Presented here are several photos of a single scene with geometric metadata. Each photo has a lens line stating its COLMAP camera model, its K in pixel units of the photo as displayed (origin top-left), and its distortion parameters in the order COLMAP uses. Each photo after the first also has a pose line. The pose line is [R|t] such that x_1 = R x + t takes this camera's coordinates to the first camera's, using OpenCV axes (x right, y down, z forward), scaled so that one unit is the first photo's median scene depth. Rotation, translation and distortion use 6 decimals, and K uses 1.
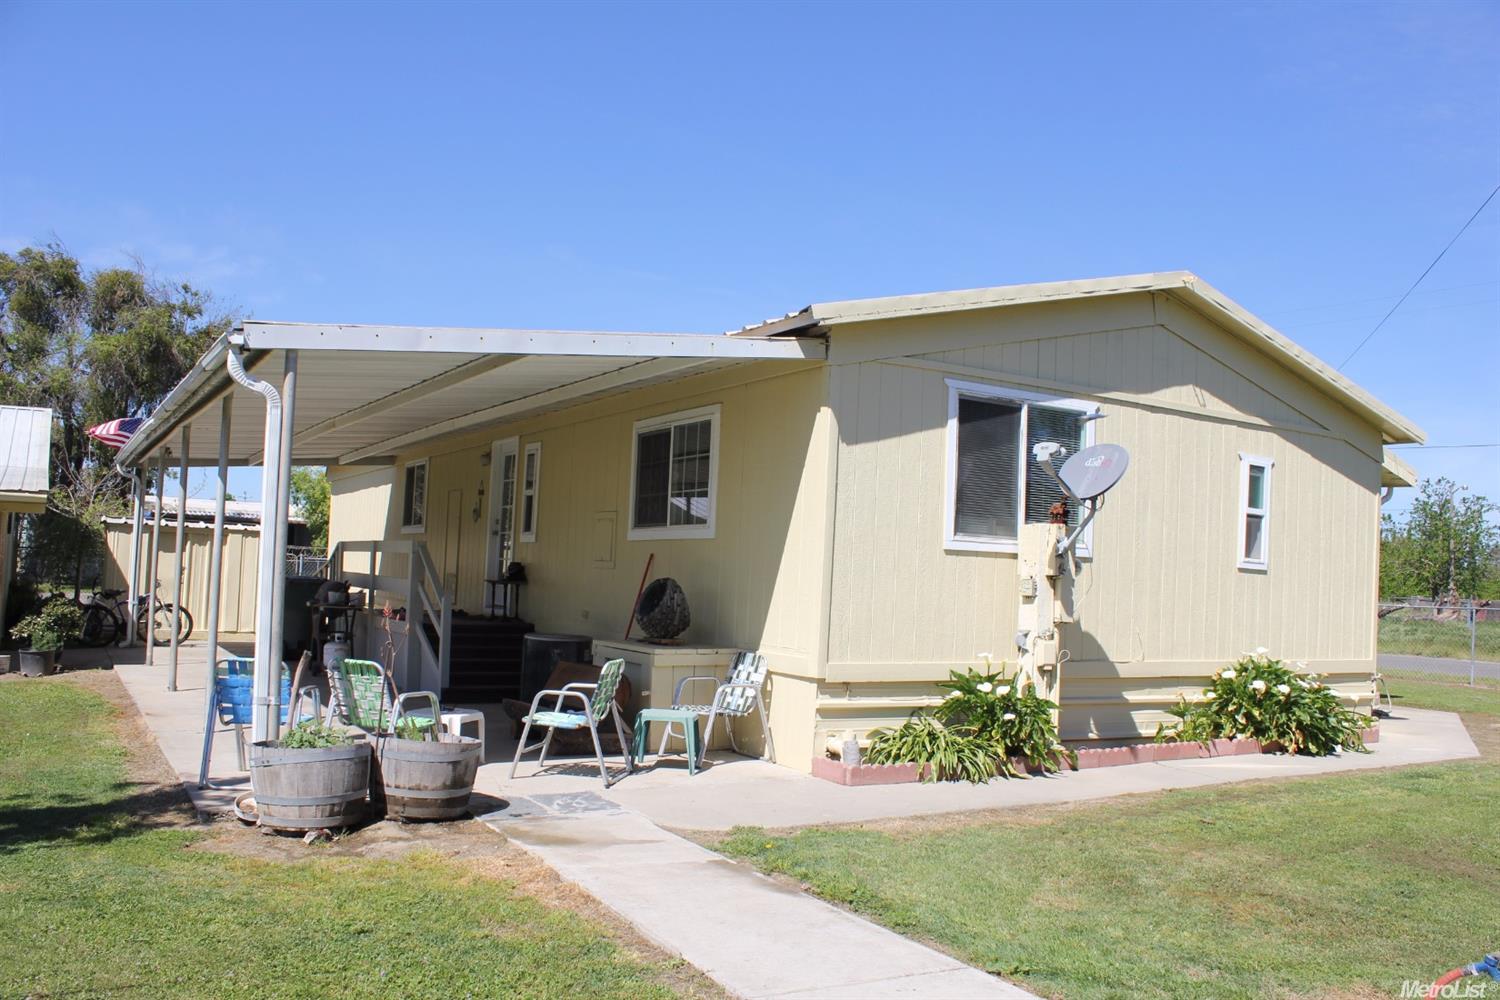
lens RADIAL K [[1246.6, 0, 757.2], [0, 1246.6, 503.7], [0, 0, 1]] dist [-0.169184, 0.157318]
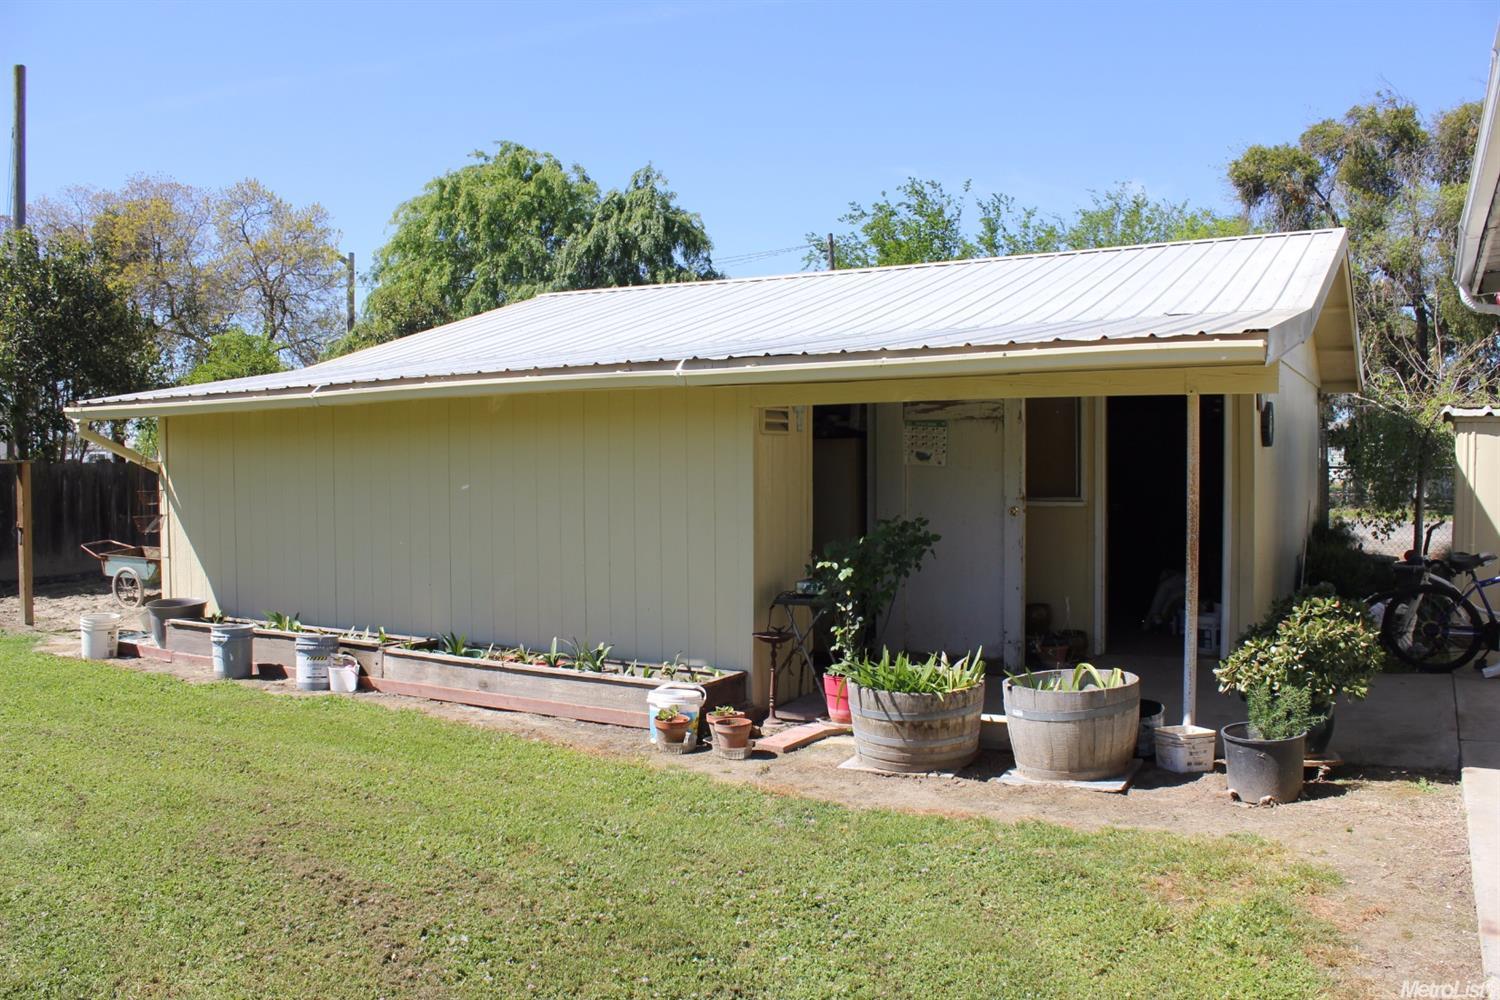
lens RADIAL K [[1246.6, 0, 757.2], [0, 1246.6, 503.7], [0, 0, 1]] dist [-0.169184, 0.157318]
pose [[0.502892, -0.009606, -0.864296, -0.244093], [0.072143, 0.996916, 0.030896, 0.015597], [0.861333, -0.077890, 0.502034, 0.475717]]
